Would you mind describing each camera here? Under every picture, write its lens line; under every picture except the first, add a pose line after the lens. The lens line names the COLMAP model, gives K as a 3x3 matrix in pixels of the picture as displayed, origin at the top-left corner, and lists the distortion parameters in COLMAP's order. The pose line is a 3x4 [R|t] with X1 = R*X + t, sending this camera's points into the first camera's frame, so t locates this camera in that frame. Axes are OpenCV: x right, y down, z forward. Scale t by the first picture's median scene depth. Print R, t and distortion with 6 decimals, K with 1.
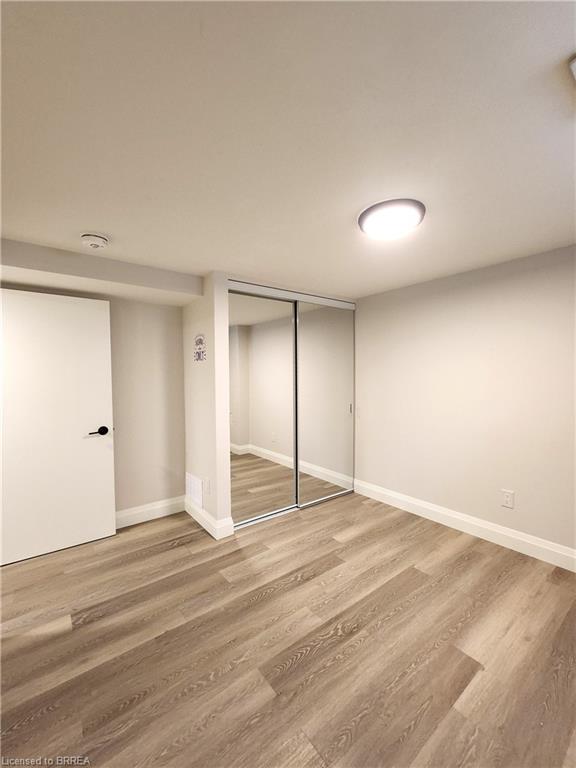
lens RADIAL K [[304.1, 0, 291.8], [0, 304.1, 386.6], [0, 0, 1]] dist [-0.007159, 0.006684]
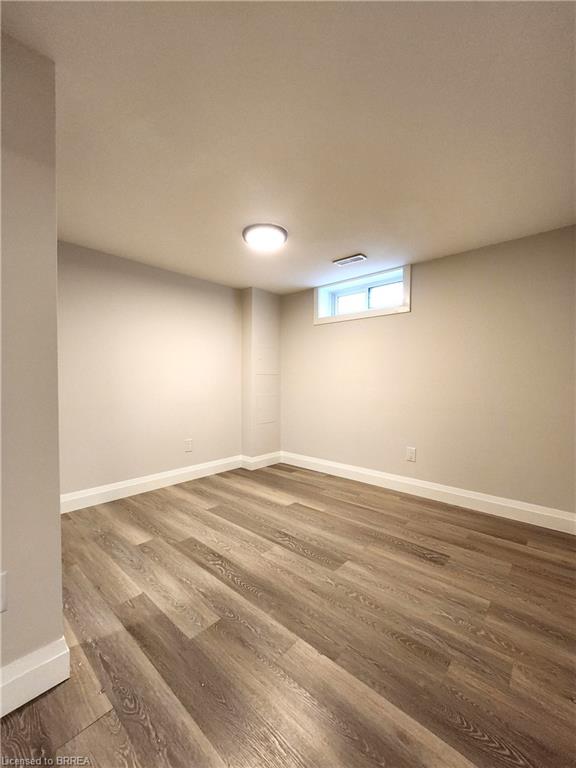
lens RADIAL K [[304.1, 0, 291.8], [0, 304.1, 386.6], [0, 0, 1]] dist [-0.007159, 0.006684]
pose [[-0.123720, -0.028165, 0.991917, -0.956852], [0.036968, 0.998772, 0.032970, 0.114491], [-0.991628, 0.040748, -0.122527, 0.971143]]
